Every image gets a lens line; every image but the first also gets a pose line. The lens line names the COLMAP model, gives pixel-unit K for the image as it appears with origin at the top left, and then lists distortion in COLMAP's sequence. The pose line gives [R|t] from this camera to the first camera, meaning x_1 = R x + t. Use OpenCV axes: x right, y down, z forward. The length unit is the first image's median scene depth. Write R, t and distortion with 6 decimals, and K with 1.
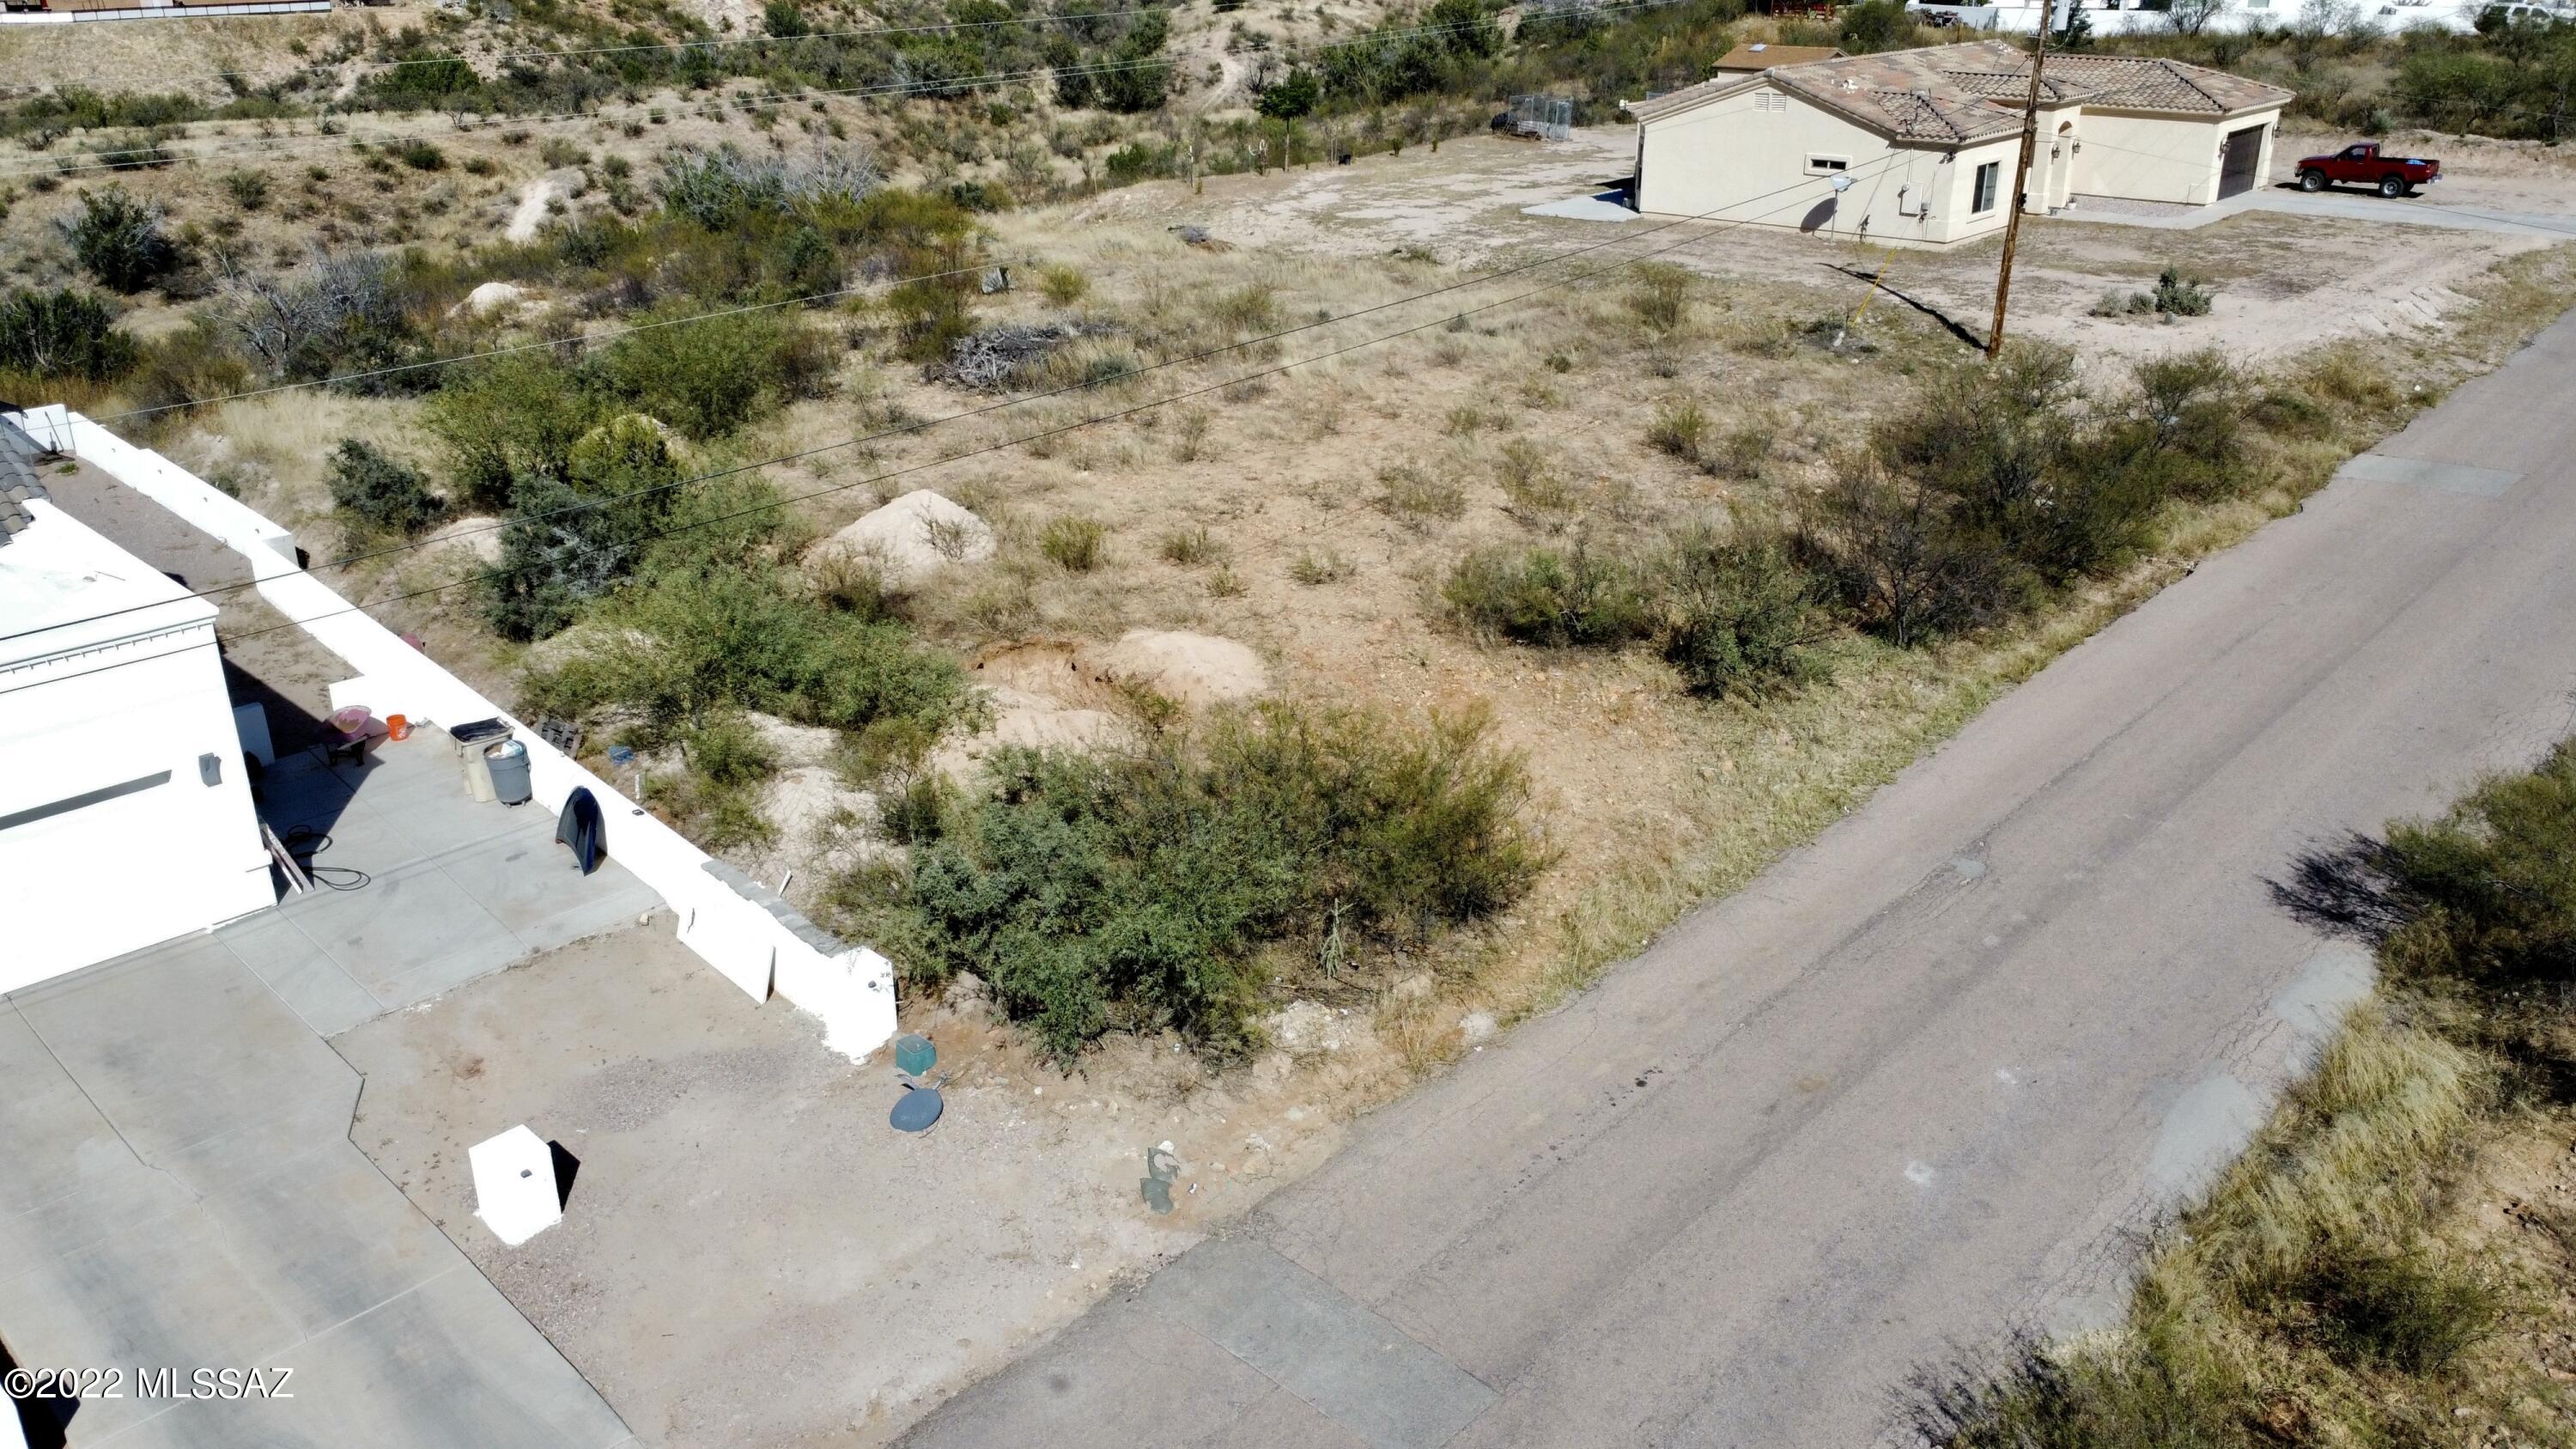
lens RADIAL K [[1931.7, 0, 1288.0], [0, 1931.7, 724.5], [0, 0, 1]] dist [-0.000986, -0.005587]
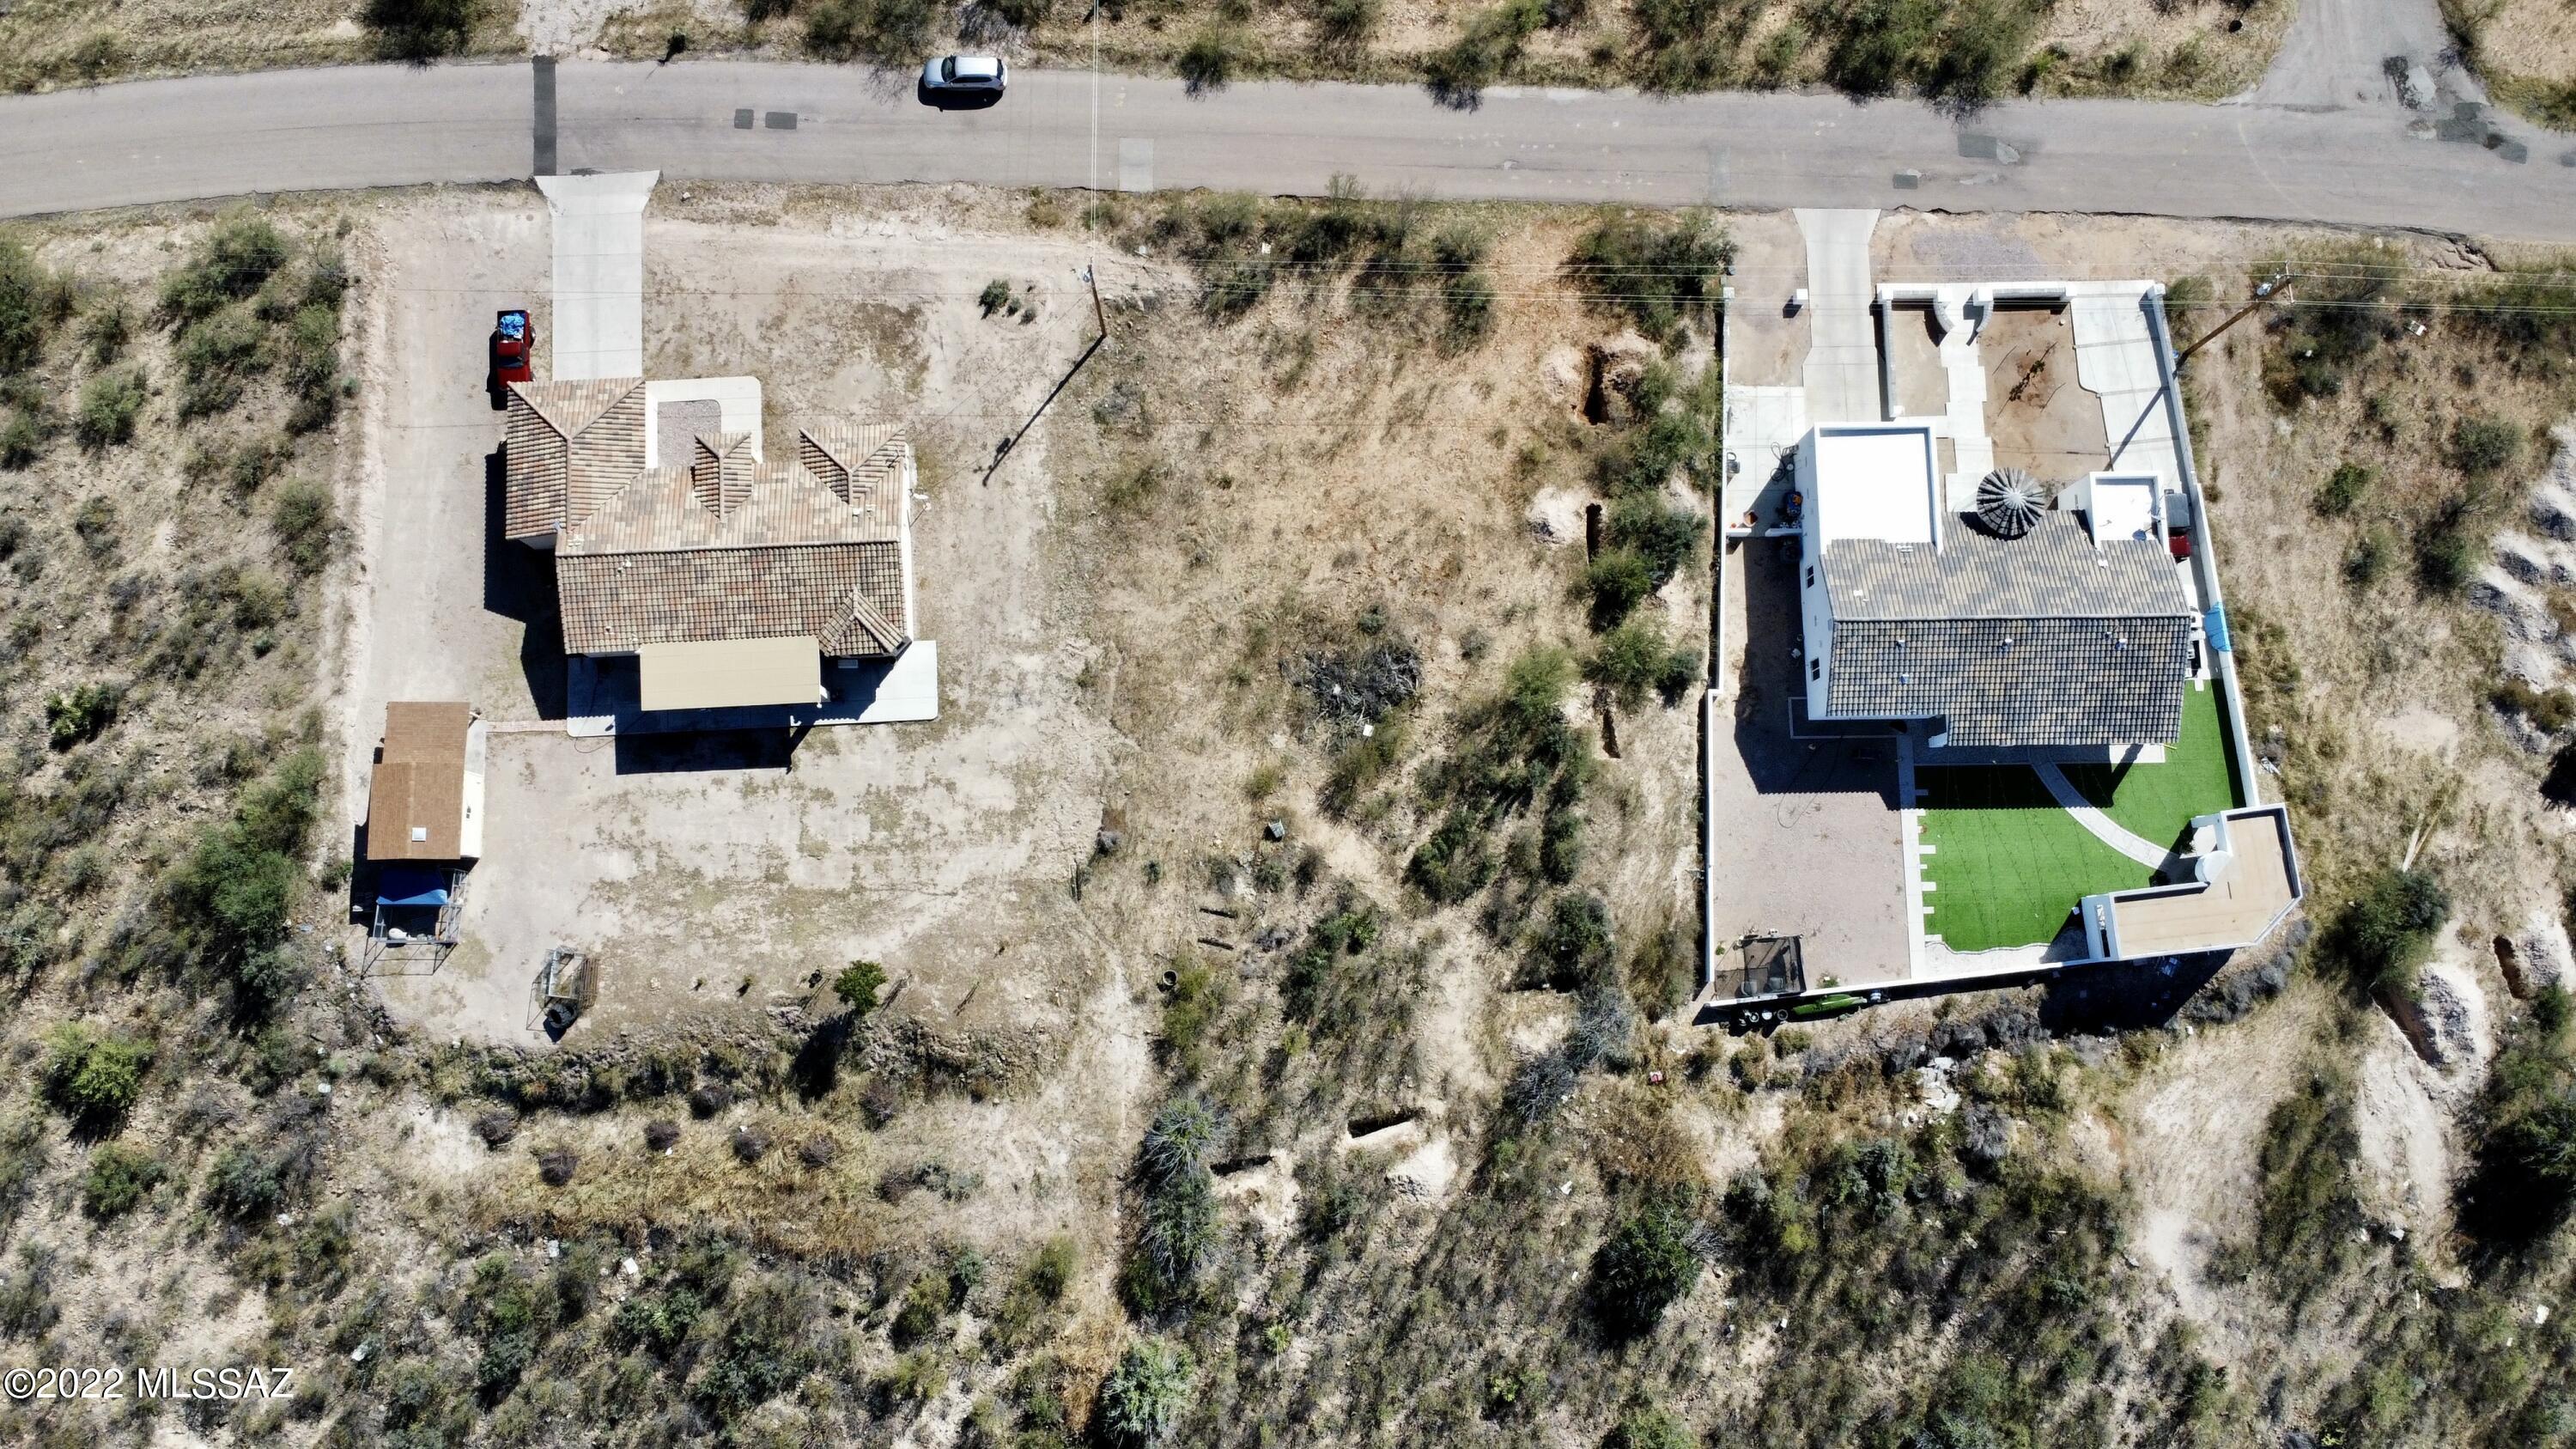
lens RADIAL K [[1933.6, 0, 1288.0], [0, 1933.6, 724.5], [0, 0, 1]] dist [0.006605, -0.015738]
pose [[-0.696029, -0.710388, 0.104370, -0.267454], [0.253443, -0.107071, 0.961406, -1.836542], [-0.671796, 0.695618, 0.254568, 0.468328]]
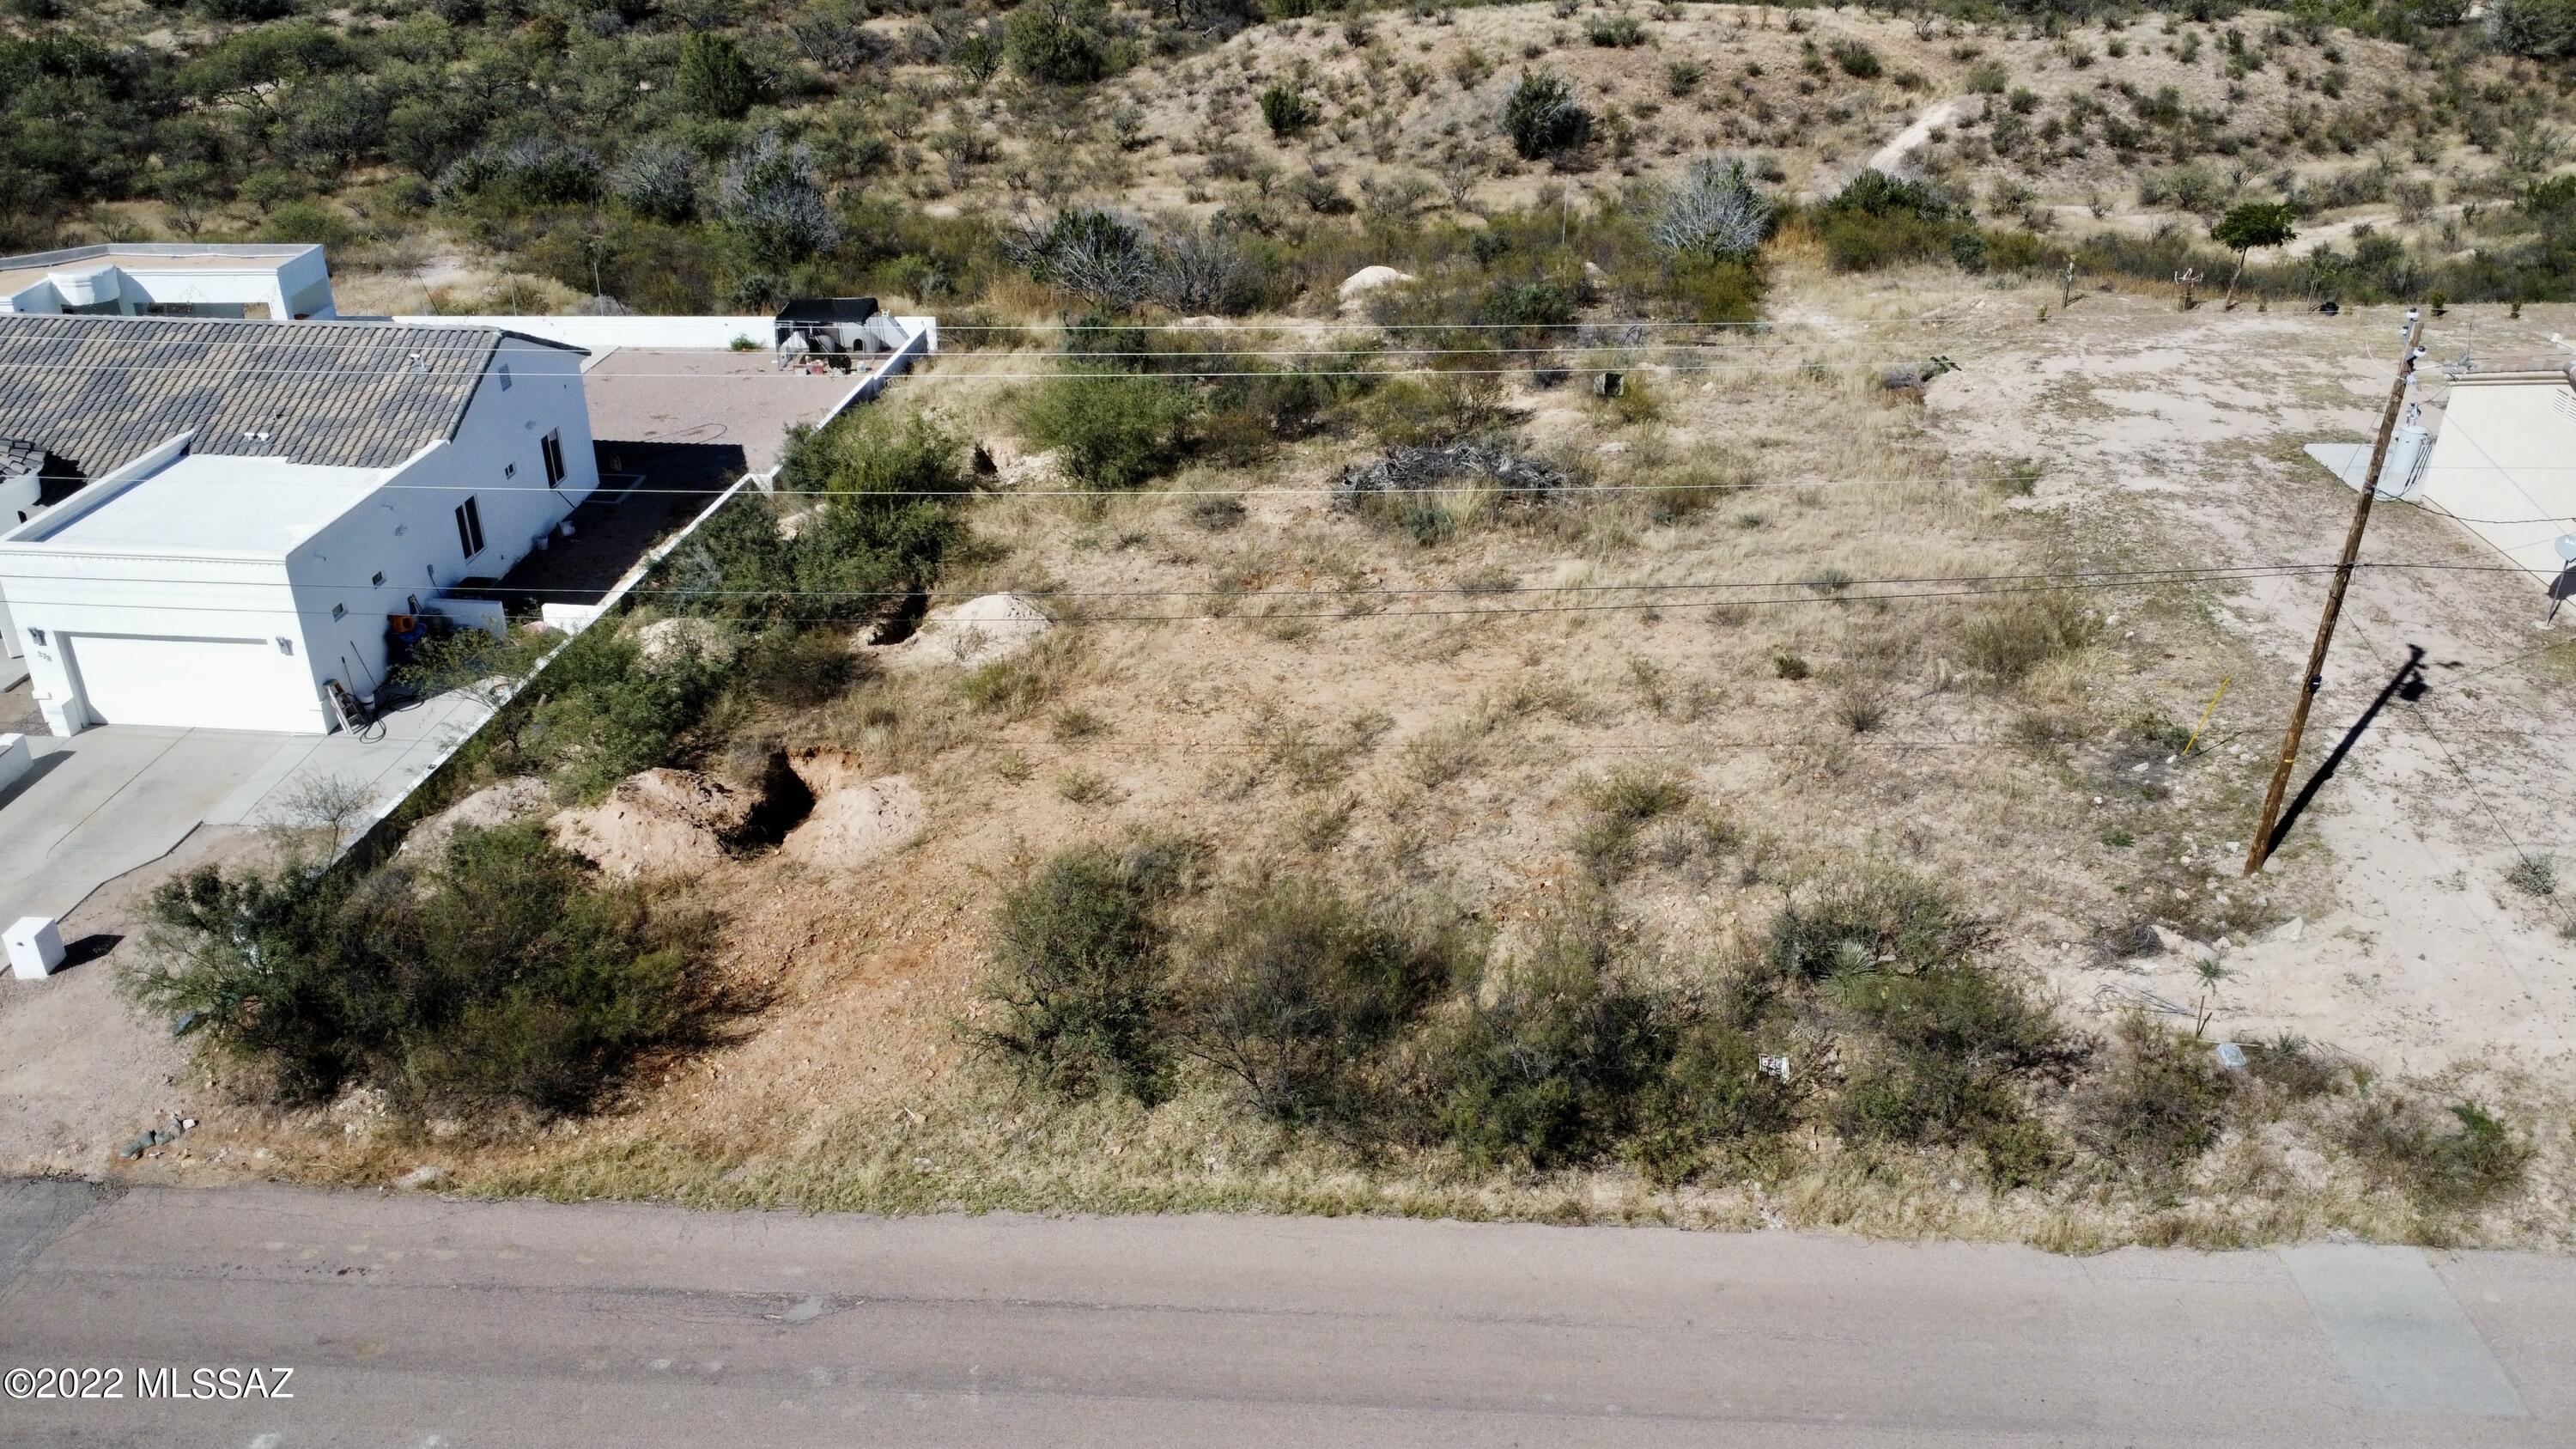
lens RADIAL K [[1933.6, 0, 1288.0], [0, 1933.6, 724.5], [0, 0, 1]] dist [0.006605, -0.015738]
pose [[0.635431, 0.367237, -0.679238, 0.472808], [-0.308368, 0.927160, 0.212799, -0.220745], [0.707910, 0.074236, 0.702390, 0.185502]]
